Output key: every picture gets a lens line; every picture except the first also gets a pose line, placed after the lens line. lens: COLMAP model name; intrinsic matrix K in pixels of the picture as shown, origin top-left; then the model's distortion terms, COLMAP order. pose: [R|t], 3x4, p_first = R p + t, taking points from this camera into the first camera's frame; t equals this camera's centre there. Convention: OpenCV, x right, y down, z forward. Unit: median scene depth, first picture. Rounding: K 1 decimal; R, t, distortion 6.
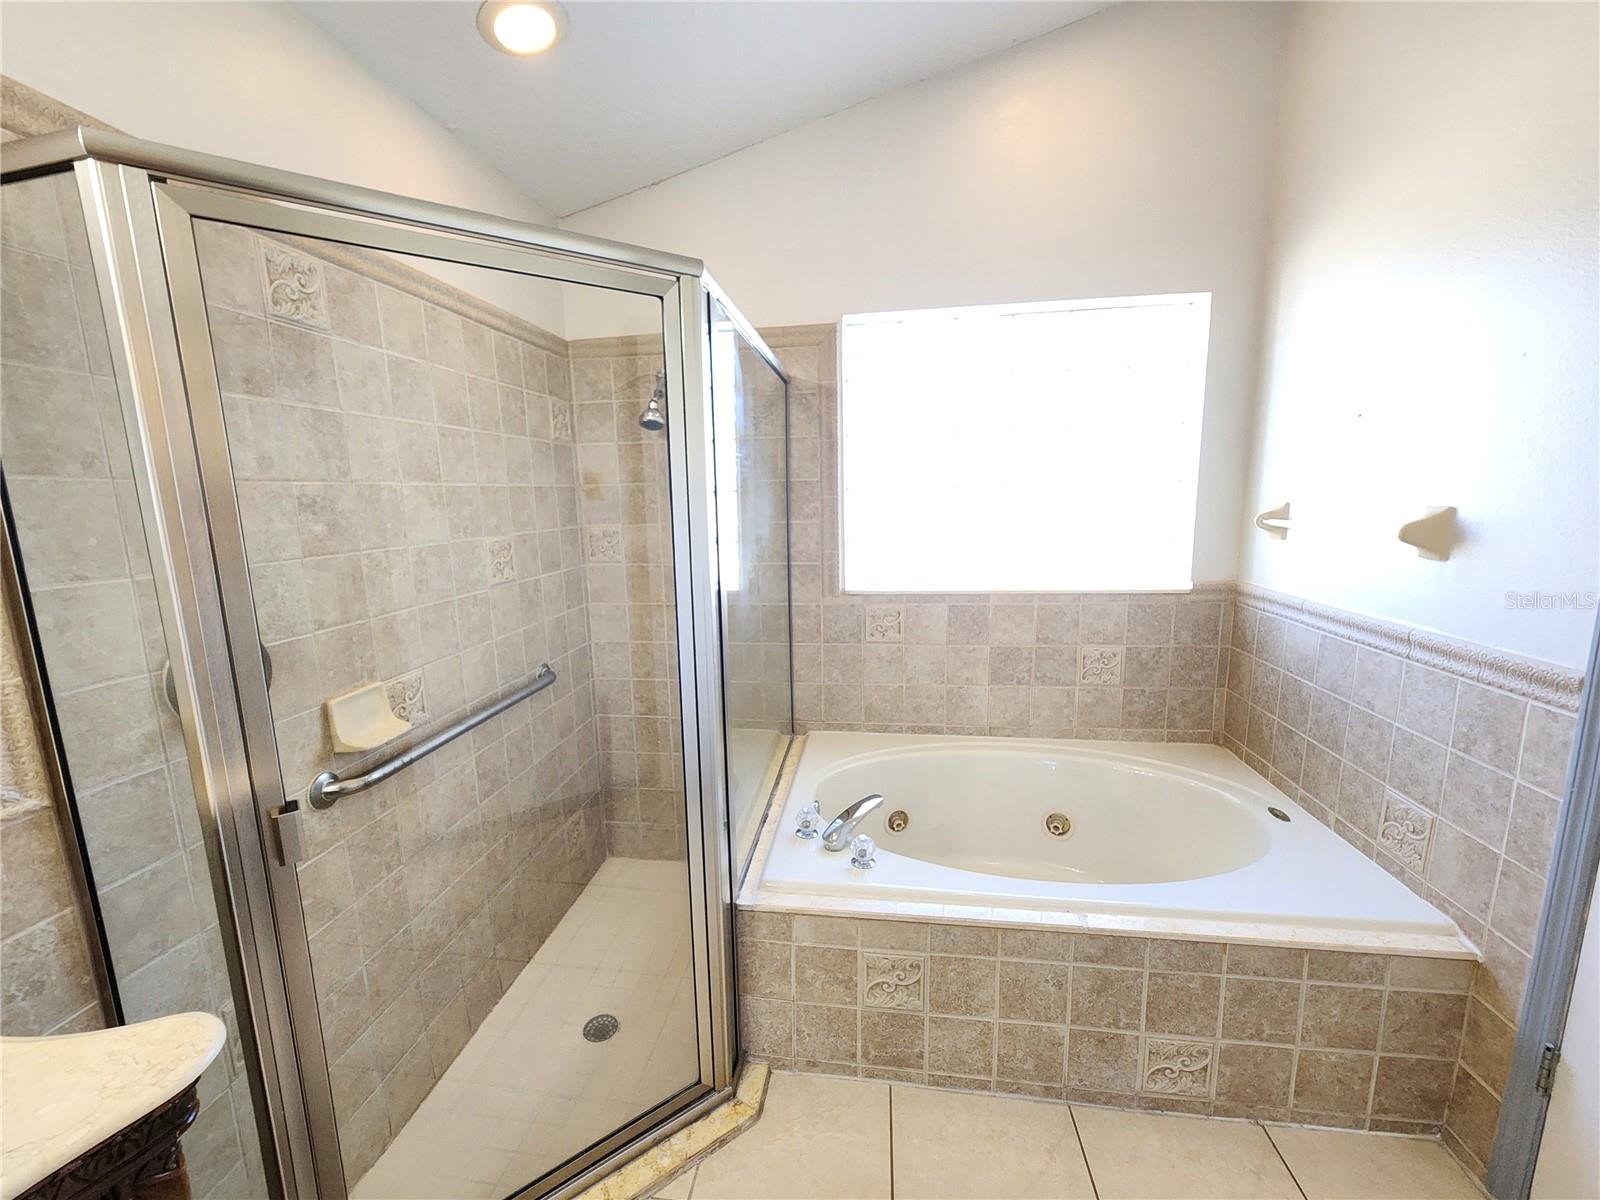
lens RADIAL K [[658.6, 0, 798.0], [0, 658.6, 605.7], [0, 0, 1]] dist [-0.002754, -0.000066]
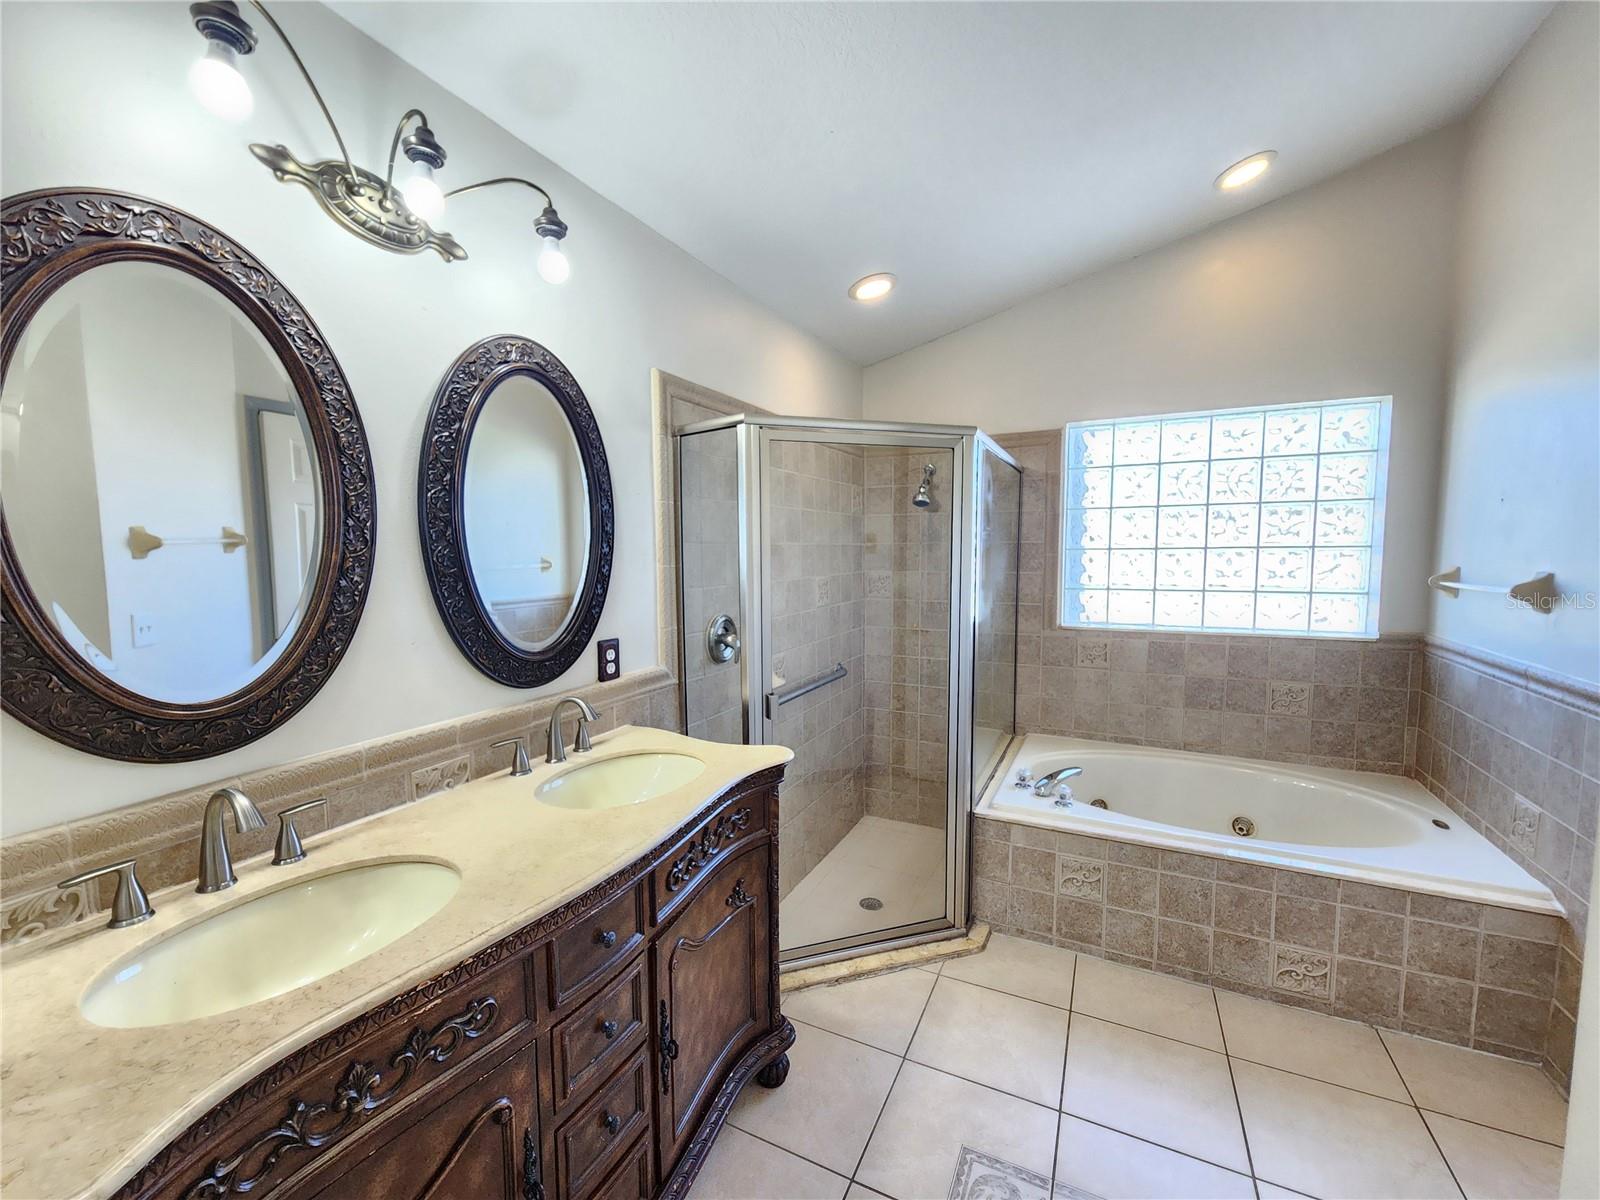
lens RADIAL K [[658.6, 0, 788.3], [0, 658.6, 601.1], [0, 0, 1]] dist [-0.002754, -0.000066]
pose [[0.941501, 0.041672, -0.334425, -0.005868], [-0.069576, 0.994983, -0.071894, 0.087863], [0.329751, 0.090956, 0.939676, -0.604762]]
